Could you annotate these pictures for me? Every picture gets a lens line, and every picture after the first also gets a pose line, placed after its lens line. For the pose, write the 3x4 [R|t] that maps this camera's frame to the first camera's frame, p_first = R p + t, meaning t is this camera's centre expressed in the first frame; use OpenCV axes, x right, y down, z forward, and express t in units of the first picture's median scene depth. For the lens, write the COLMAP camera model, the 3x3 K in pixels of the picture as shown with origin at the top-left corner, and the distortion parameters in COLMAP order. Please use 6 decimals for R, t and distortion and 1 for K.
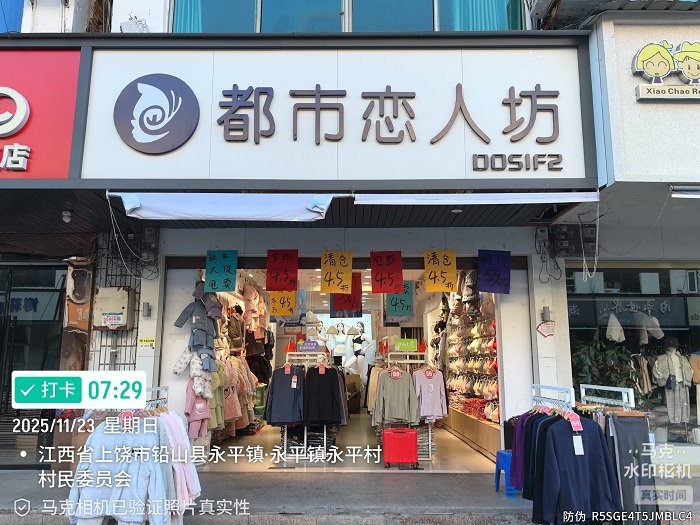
lens RADIAL K [[565.3, 0, 350.0], [0, 565.3, 262.5], [0, 0, 1]] dist [0.000890, 0.000030]
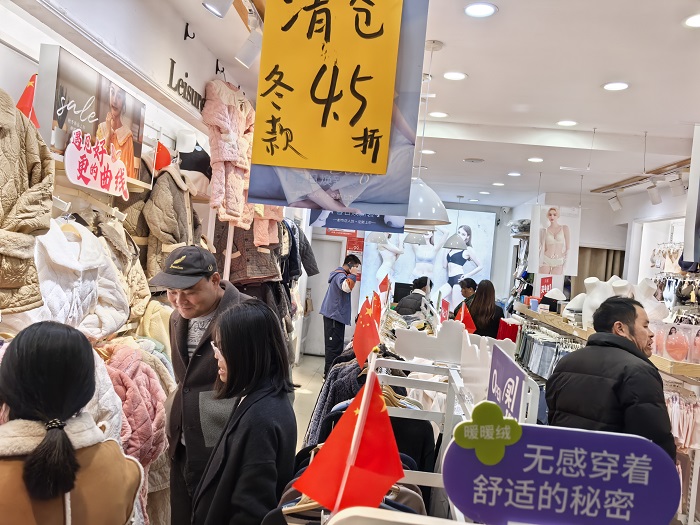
lens RADIAL K [[570.3, 0, 350.0], [0, 570.3, 262.5], [0, 0, 1]] dist [0.054184, -0.001681]
pose [[0.992738, 0.099824, -0.067129, -0.060532], [-0.086030, 0.979185, 0.183836, 0.056810], [0.084083, -0.176726, 0.980662, 0.522632]]
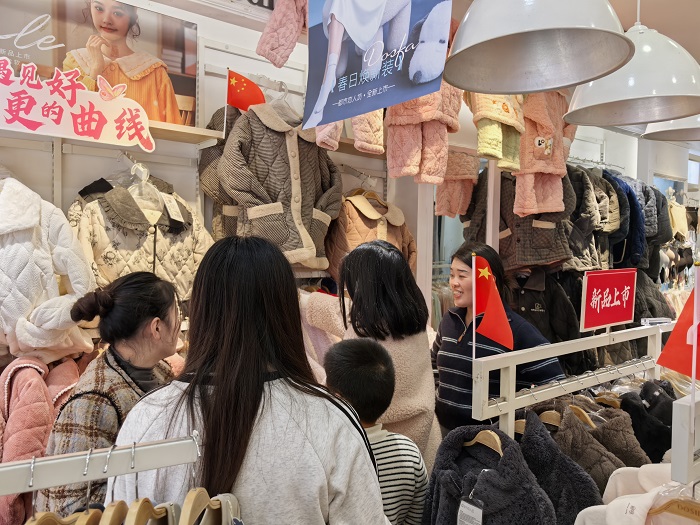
lens RADIAL K [[582.2, 0, 350.0], [0, 582.2, 262.5], [0, 0, 1]] dist [0.009879, -0.004082]
pose [[0.630493, 0.039579, -0.775185, -0.006529], [0.115877, 0.982708, 0.144423, 0.089260], [0.767497, -0.180884, 0.615004, 0.649602]]
